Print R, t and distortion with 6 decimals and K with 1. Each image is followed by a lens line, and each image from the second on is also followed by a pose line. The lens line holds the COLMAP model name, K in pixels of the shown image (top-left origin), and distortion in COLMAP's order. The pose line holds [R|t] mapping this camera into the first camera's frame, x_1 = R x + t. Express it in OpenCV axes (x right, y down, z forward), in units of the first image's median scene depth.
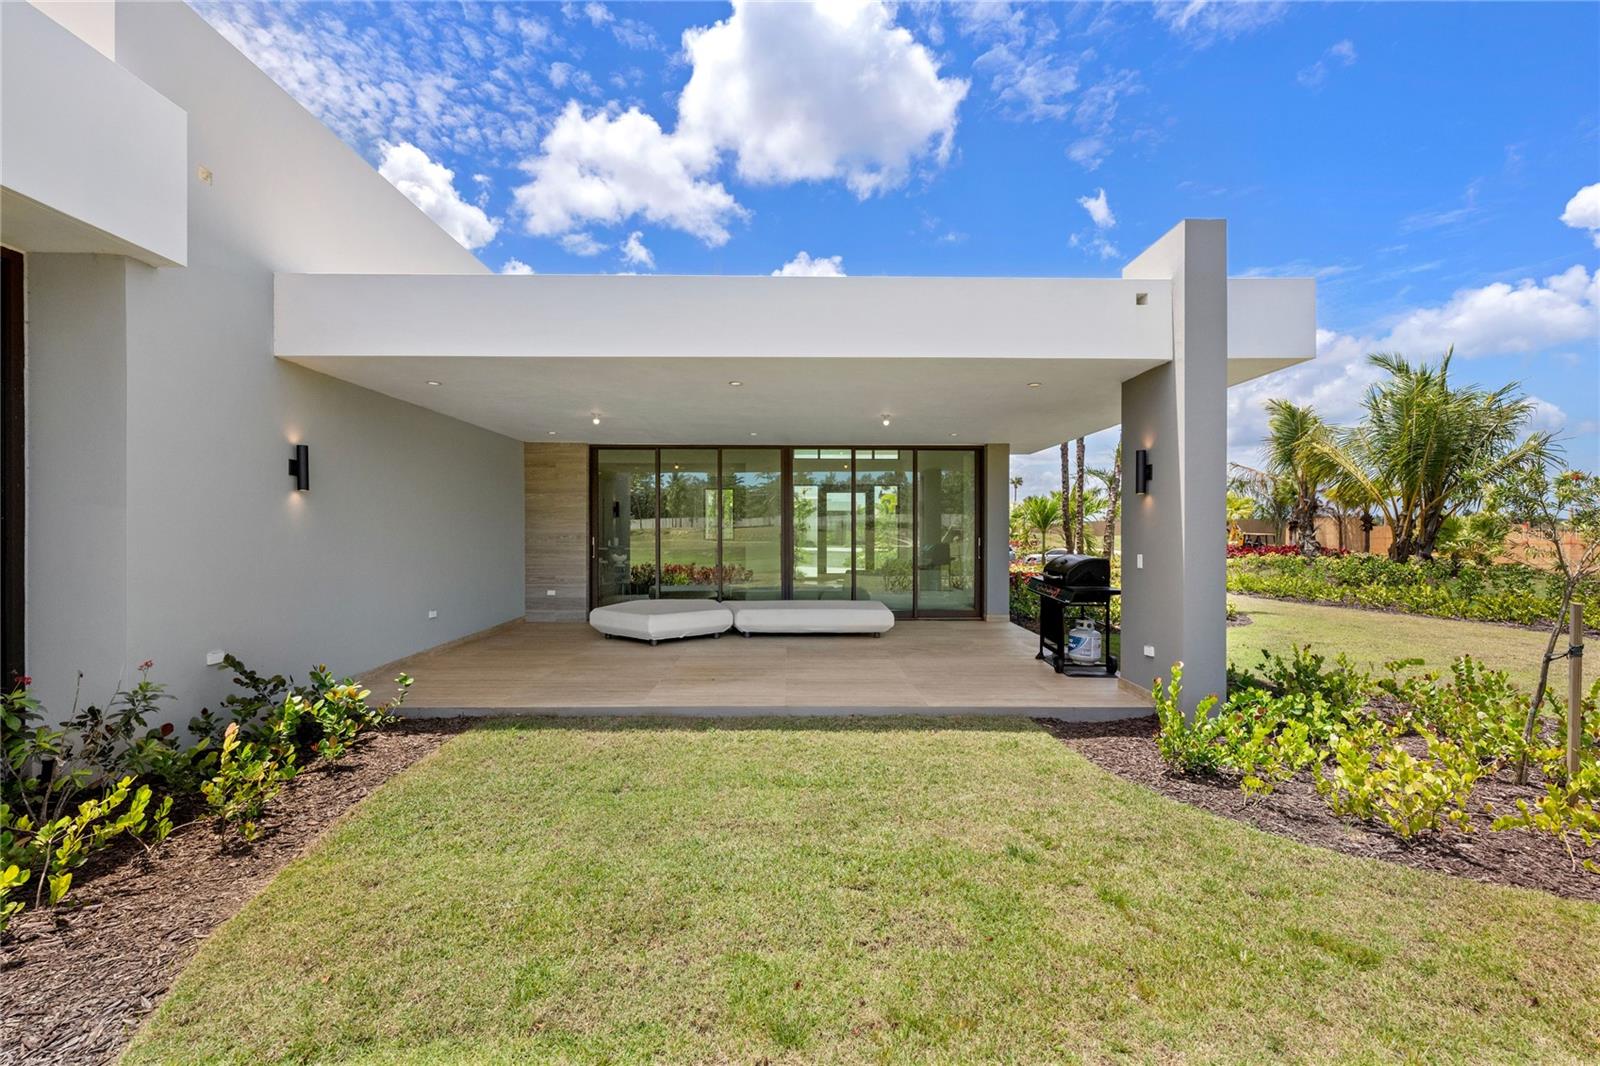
lens RADIAL K [[641.3, 0, 796.3], [0, 641.3, 535.0], [0, 0, 1]] dist [-0.001237, -0.000446]
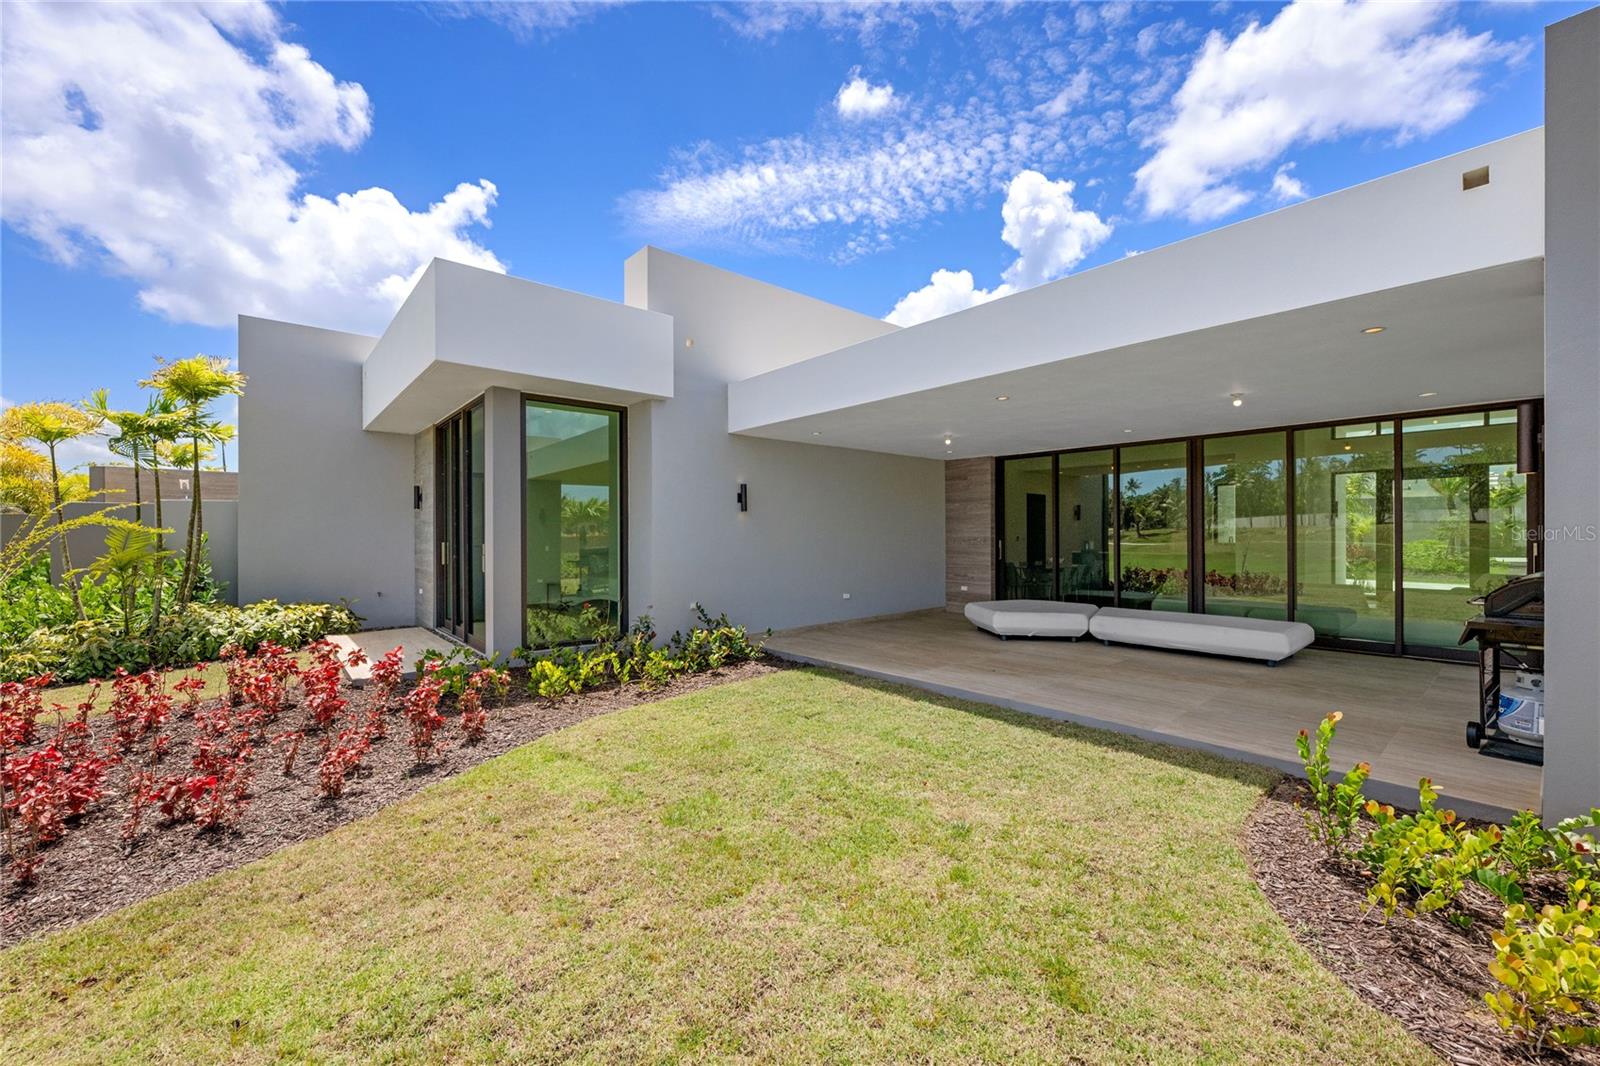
lens RADIAL K [[641.8, 0, 800.5], [0, 641.8, 554.6], [0, 0, 1]] dist [0.003258, -0.000058]
pose [[0.644181, 0.021127, -0.764581, 0.317122], [-0.000448, 0.999629, 0.027245, -0.002371], [0.764873, -0.017208, 0.643951, 0.026064]]
